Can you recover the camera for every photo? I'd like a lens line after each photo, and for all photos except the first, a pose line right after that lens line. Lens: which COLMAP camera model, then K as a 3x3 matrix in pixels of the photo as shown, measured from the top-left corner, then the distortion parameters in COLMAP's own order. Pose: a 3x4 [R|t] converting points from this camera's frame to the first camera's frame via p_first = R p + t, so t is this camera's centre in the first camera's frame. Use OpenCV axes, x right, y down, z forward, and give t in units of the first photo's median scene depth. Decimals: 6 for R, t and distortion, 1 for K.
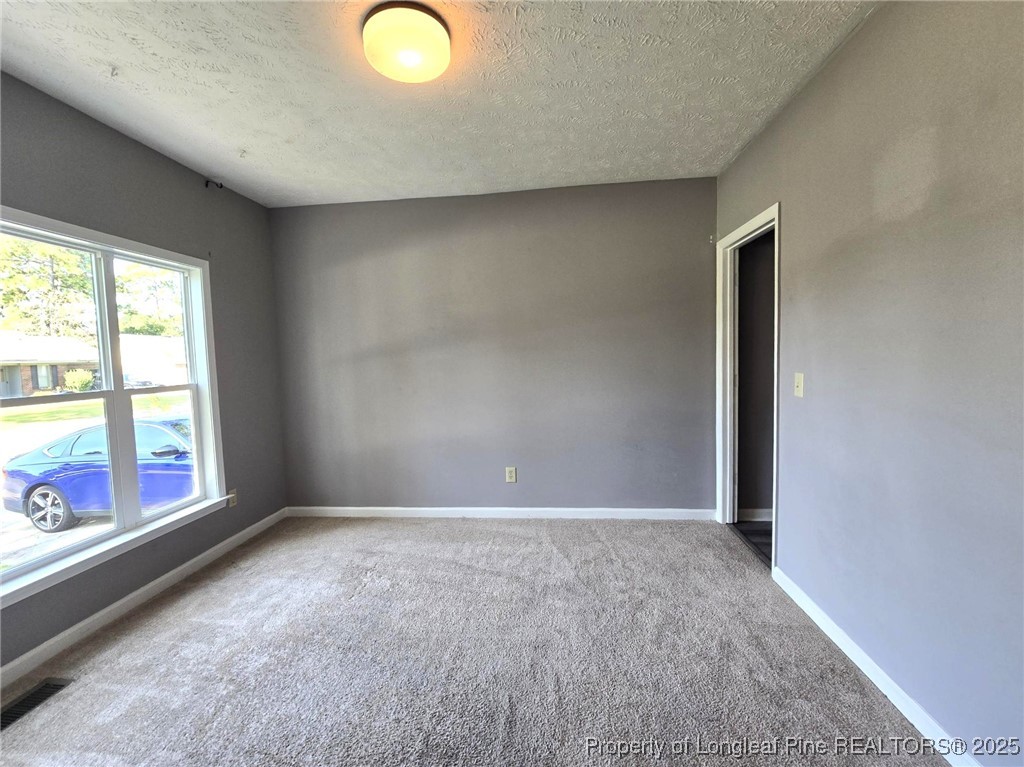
lens RADIAL K [[414.3, 0, 508.3], [0, 414.3, 381.3], [0, 0, 1]] dist [-0.001783, -0.000477]
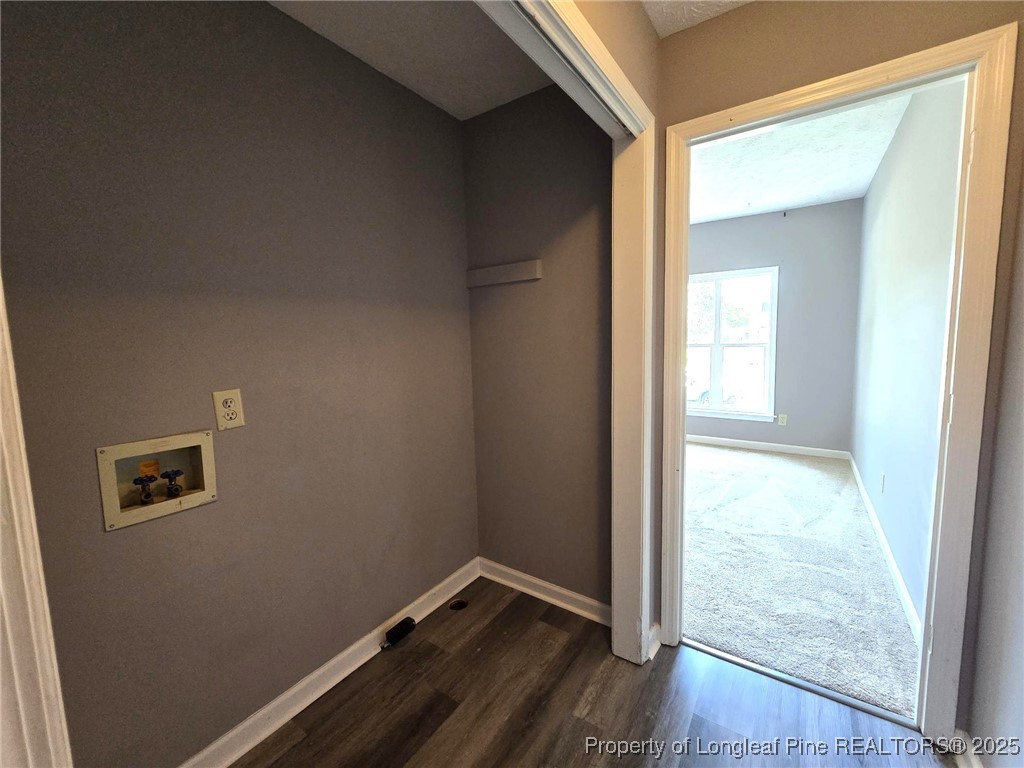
lens RADIAL K [[414.3, 0, 508.3], [0, 414.3, 381.8], [0, 0, 1]] dist [-0.001783, -0.000477]
pose [[-0.485461, 0.131812, -0.864265, 1.189554], [-0.010924, 0.987577, 0.156755, -0.088924], [0.874190, 0.085540, -0.477990, 0.884142]]
